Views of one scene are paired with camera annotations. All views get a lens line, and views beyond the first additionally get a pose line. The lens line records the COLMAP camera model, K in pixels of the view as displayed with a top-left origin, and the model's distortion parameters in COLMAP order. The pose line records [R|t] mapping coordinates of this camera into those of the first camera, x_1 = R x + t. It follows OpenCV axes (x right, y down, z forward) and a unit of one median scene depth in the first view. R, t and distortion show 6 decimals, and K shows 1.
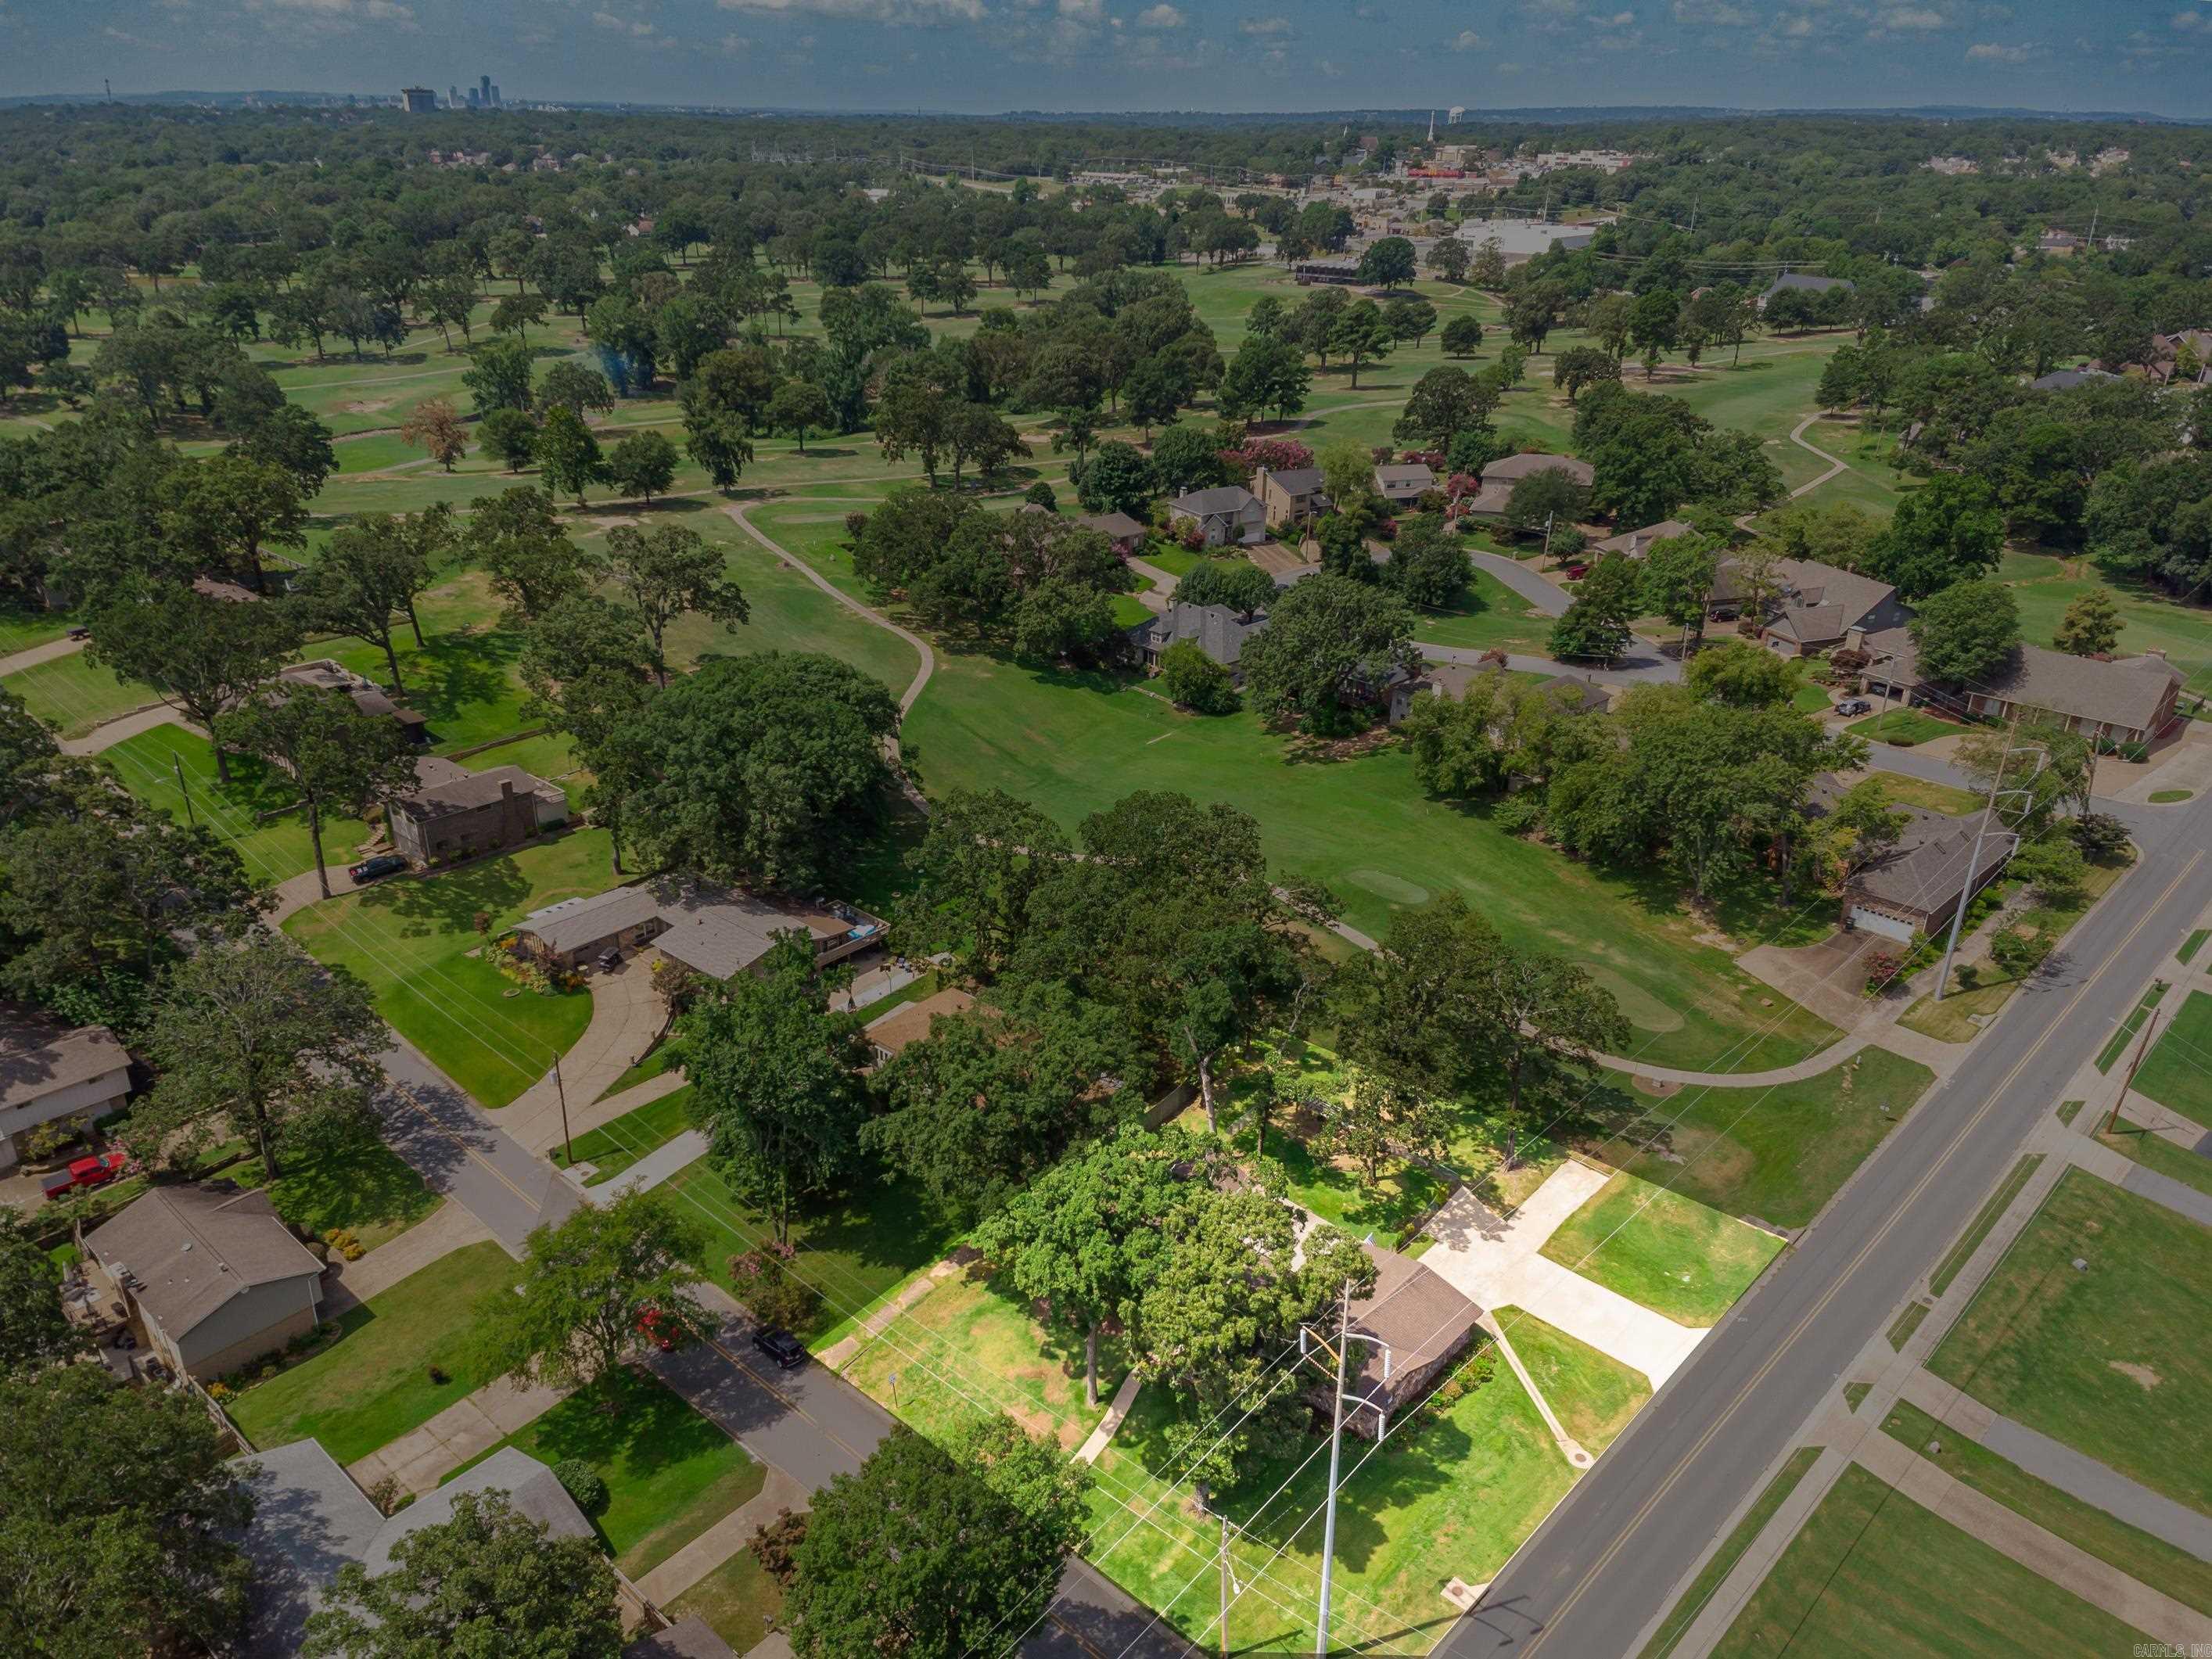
lens RADIAL K [[1689.9, 0, 1071.5], [0, 1689.9, 829.3], [0, 0, 1]] dist [0.257120, -0.278400]
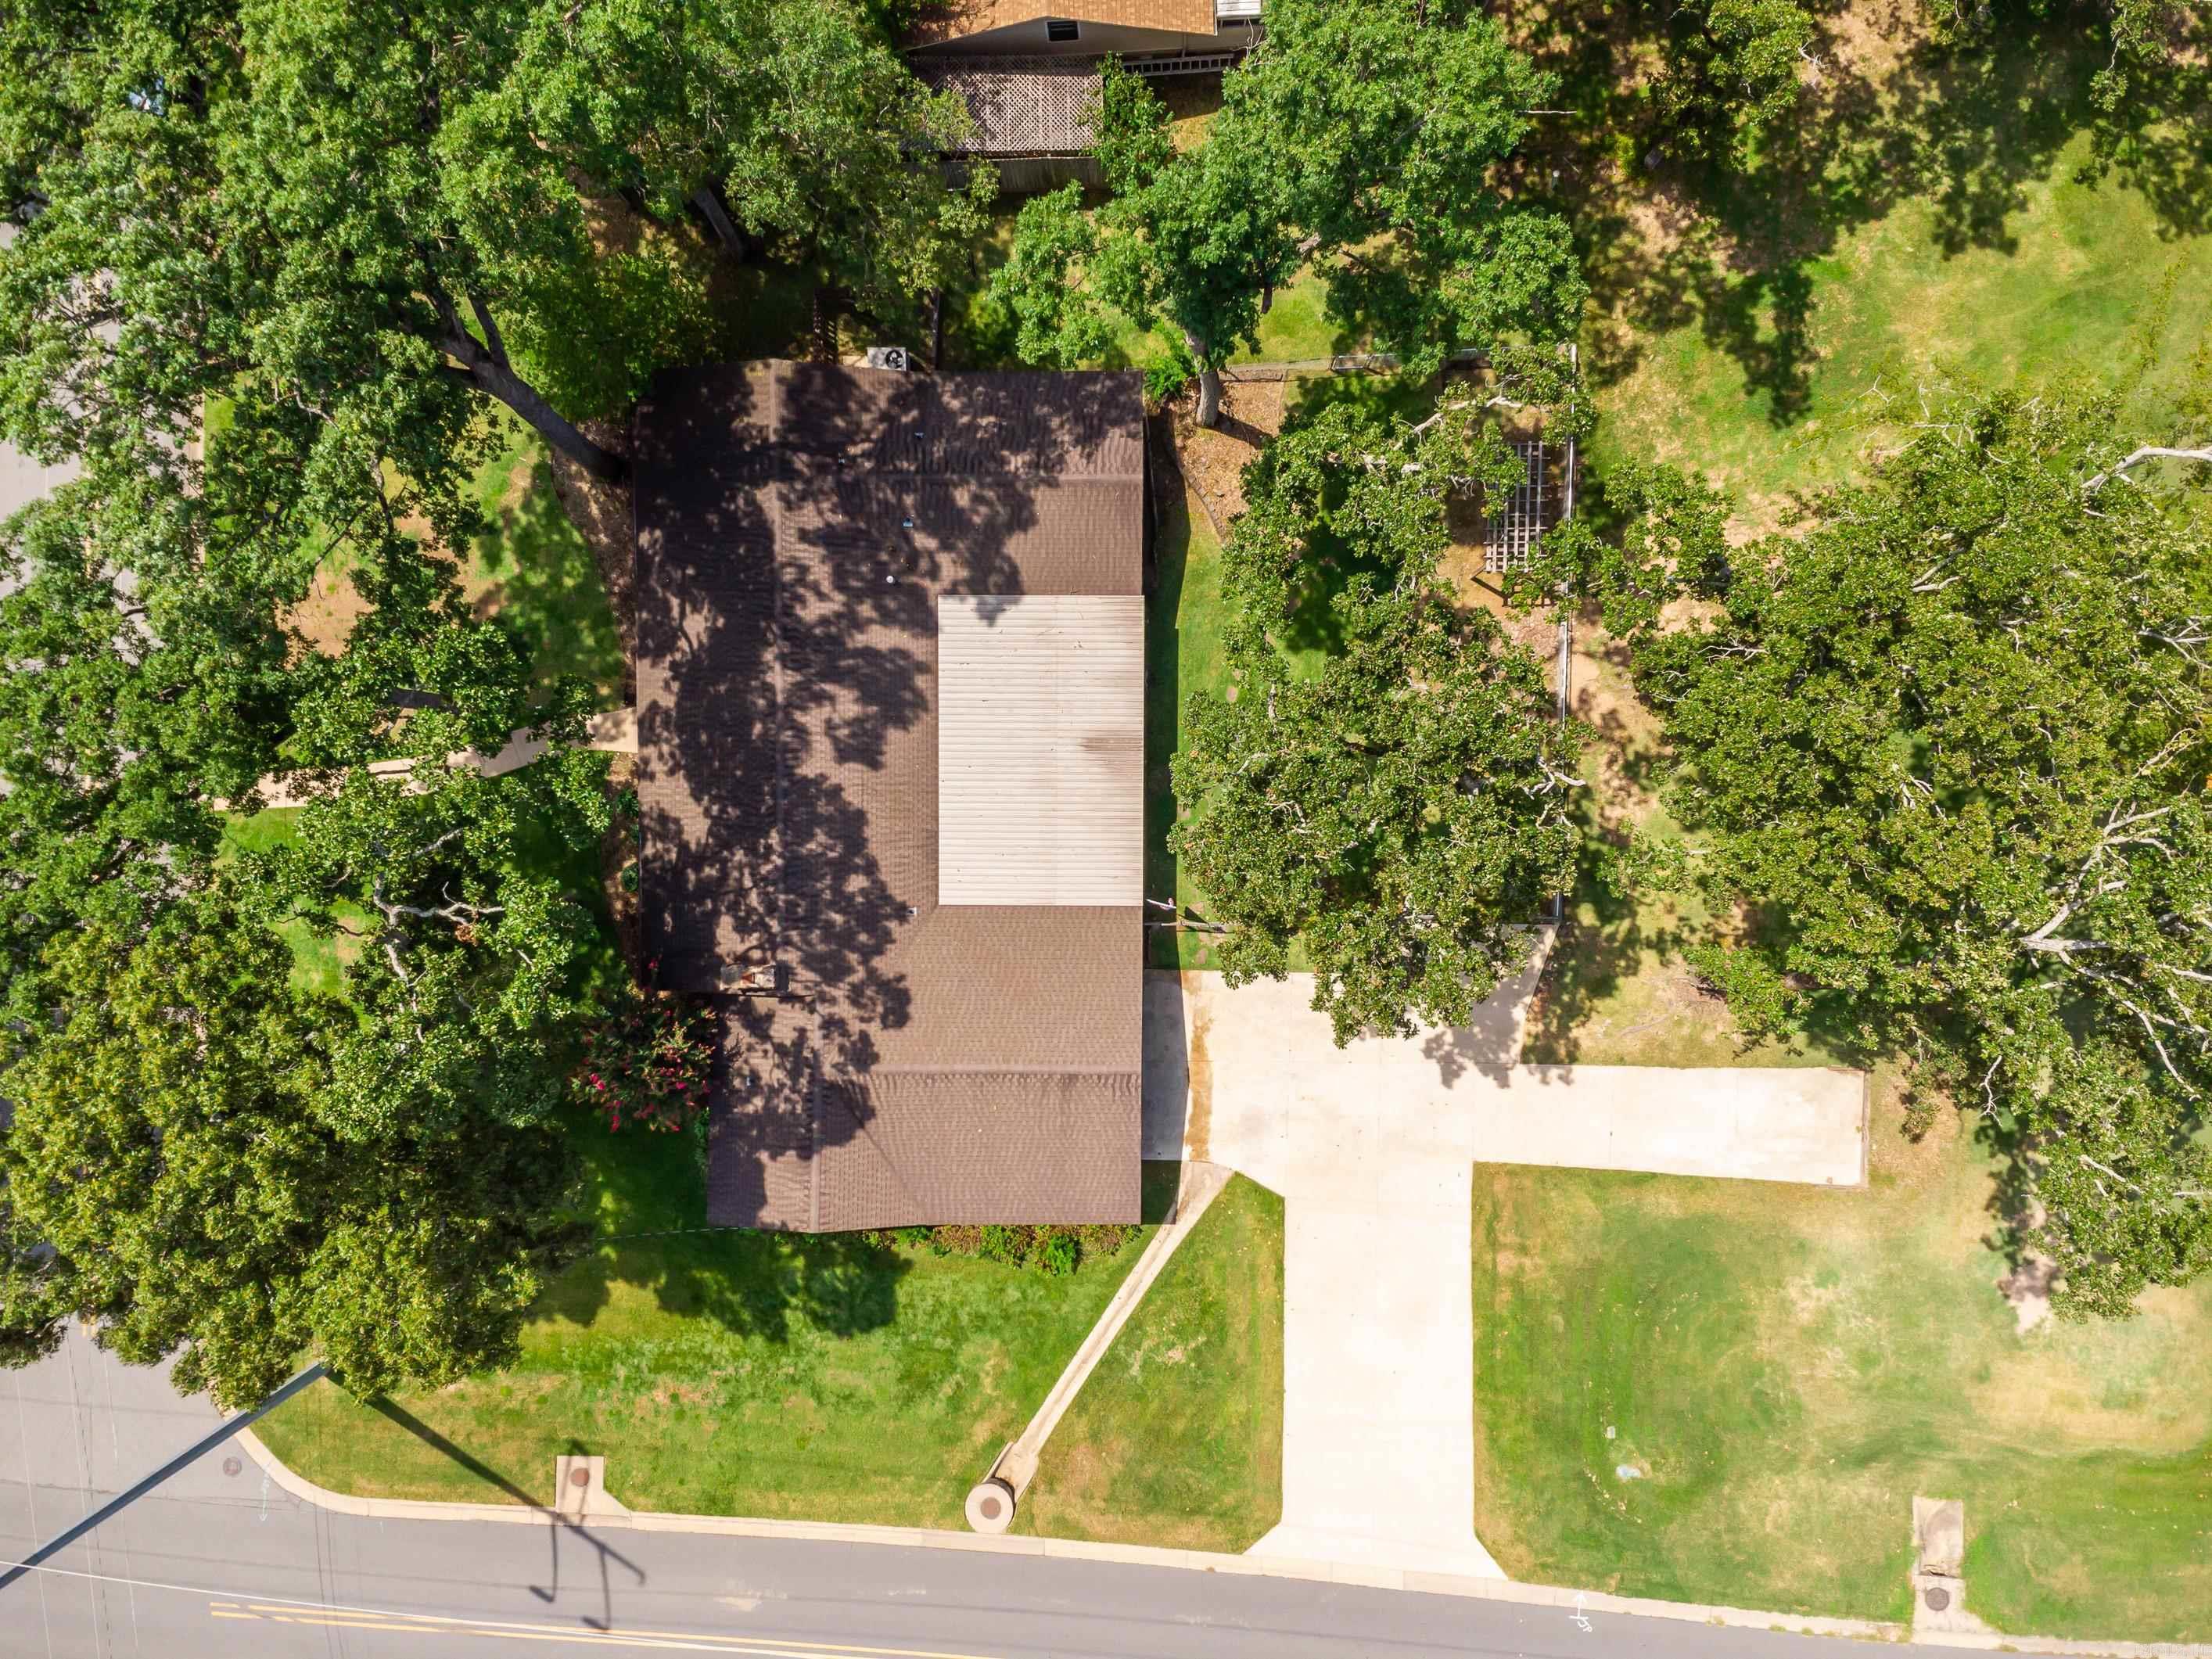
lens RADIAL K [[1689.9, 0, 1071.5], [0, 1689.9, 829.3], [0, 0, 1]] dist [0.257120, -0.278400]
pose [[0.682687, 0.730524, -0.016529, 0.109289], [-0.252121, 0.256722, 0.933021, -0.107437], [0.685838, -0.632794, 0.359442, 0.614327]]
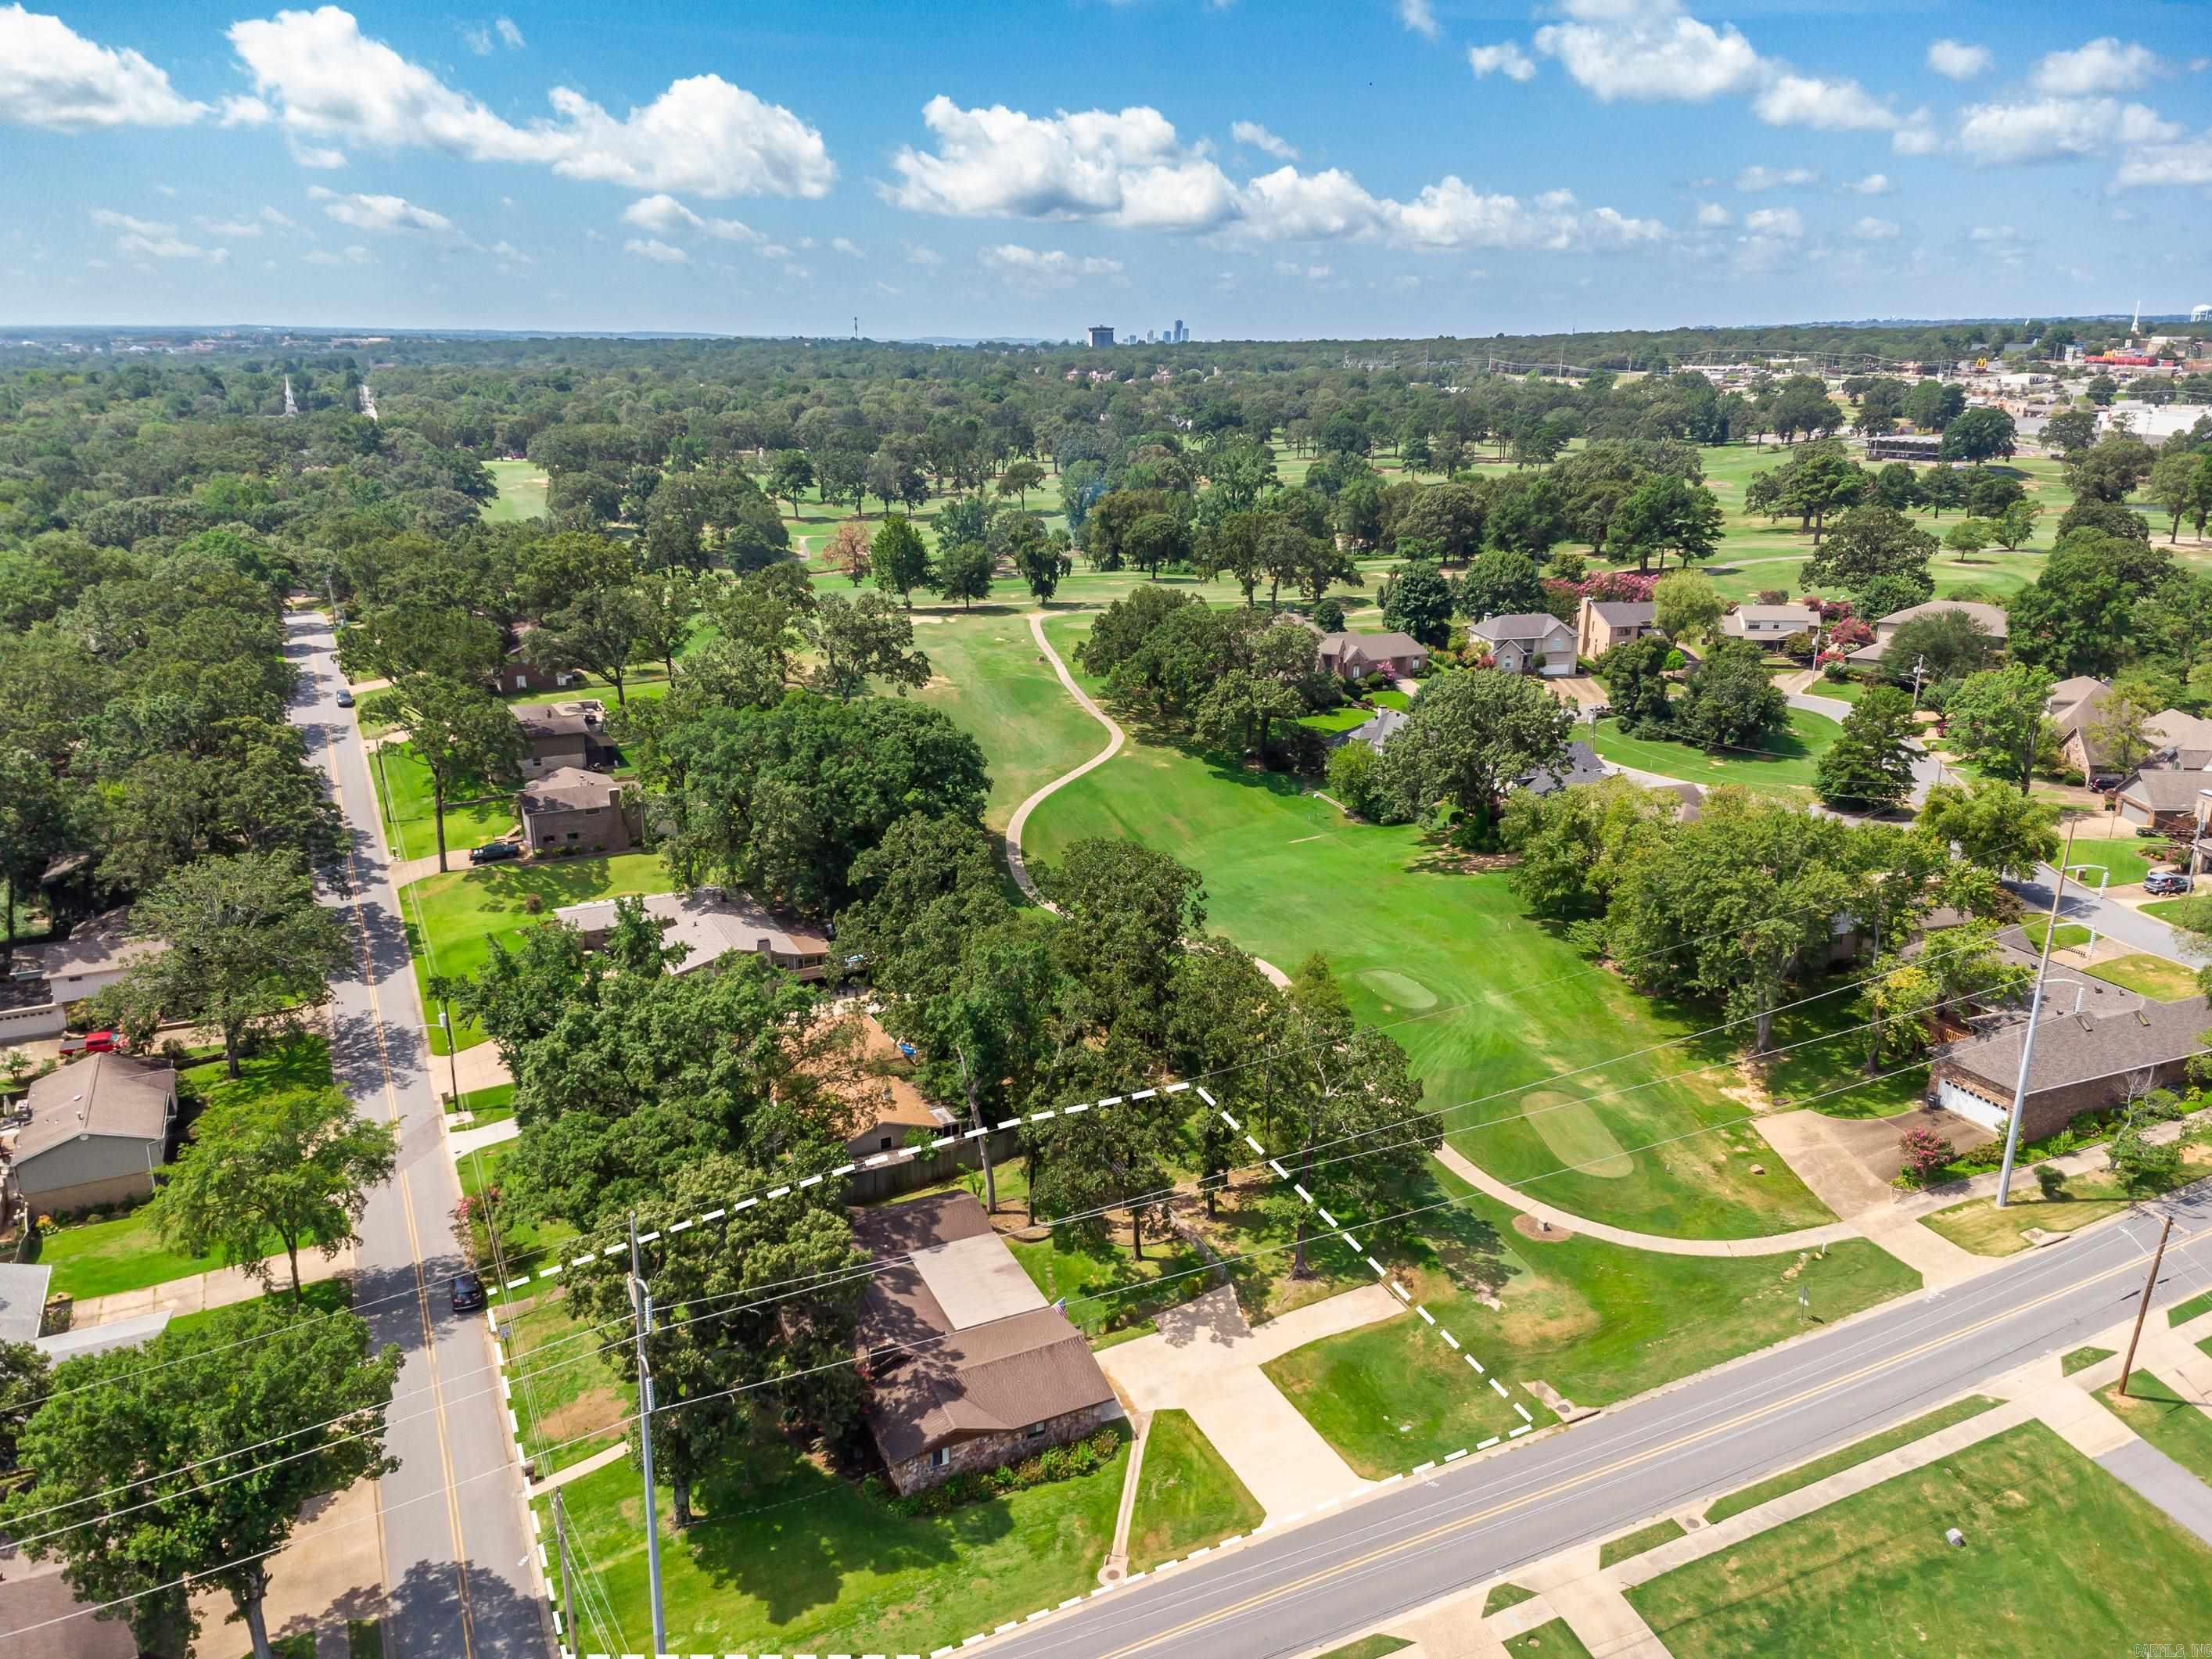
lens RADIAL K [[1689.9, 0, 1071.5], [0, 1689.9, 829.3], [0, 0, 1]] dist [0.257120, -0.278400]
pose [[0.918749, 0.096250, -0.382932, 0.353693], [-0.144322, 0.984587, -0.098790, 0.062469], [0.367521, 0.146028, 0.918479, 0.121557]]
